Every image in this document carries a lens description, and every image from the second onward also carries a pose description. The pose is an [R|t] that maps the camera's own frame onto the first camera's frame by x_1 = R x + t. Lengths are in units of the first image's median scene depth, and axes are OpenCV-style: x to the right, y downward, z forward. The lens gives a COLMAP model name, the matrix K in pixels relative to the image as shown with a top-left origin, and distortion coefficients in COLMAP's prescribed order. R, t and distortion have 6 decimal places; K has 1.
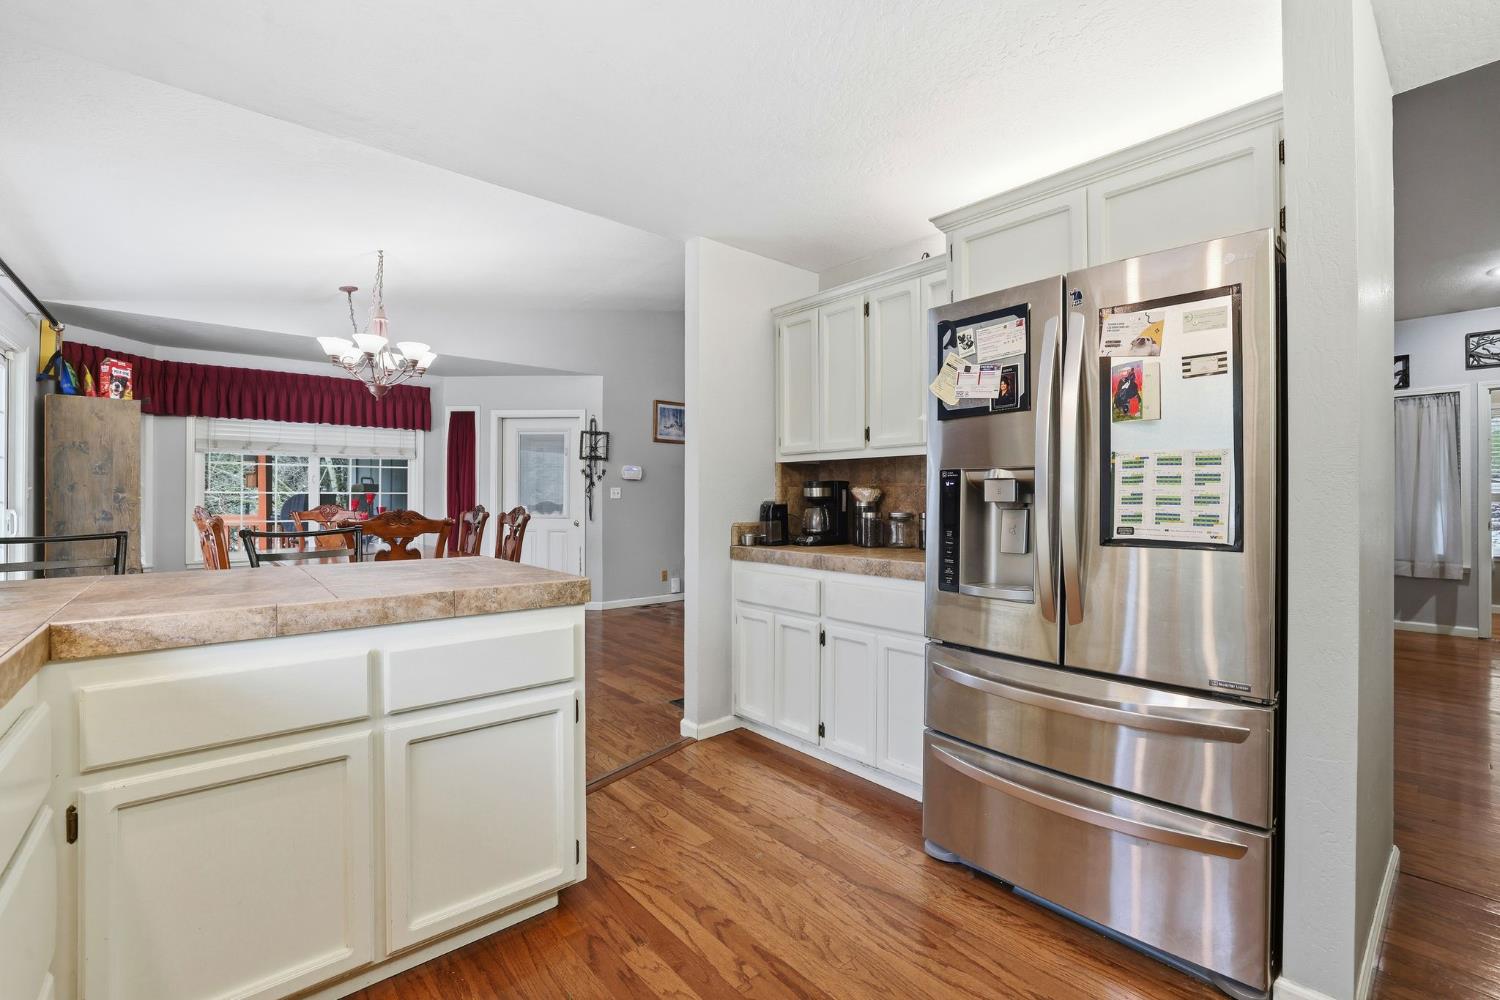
lens RADIAL K [[656.7, 0, 746.9], [0, 656.7, 499.6], [0, 0, 1]] dist [-0.005248, -0.000304]
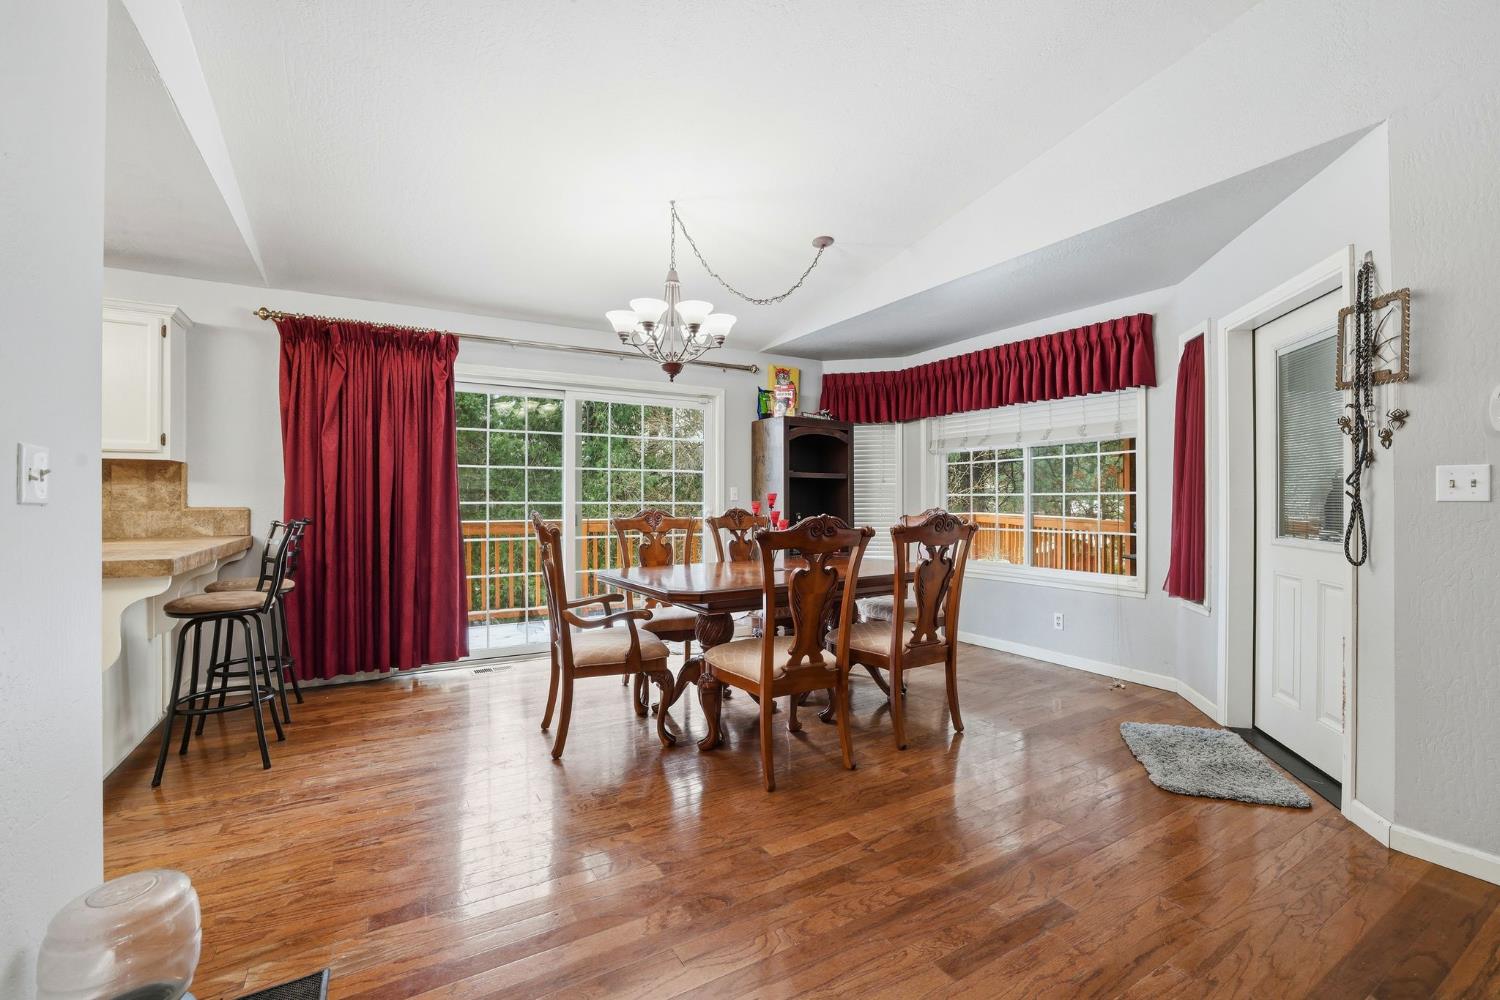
lens RADIAL K [[656.7, 0, 750.7], [0, 656.7, 498.3], [0, 0, 1]] dist [-0.005248, -0.000304]
pose [[-0.160888, -0.004604, -0.986962, 0.182109], [-0.002724, 0.999987, -0.004221, -0.000896], [0.986969, 0.002010, -0.160899, 0.918915]]
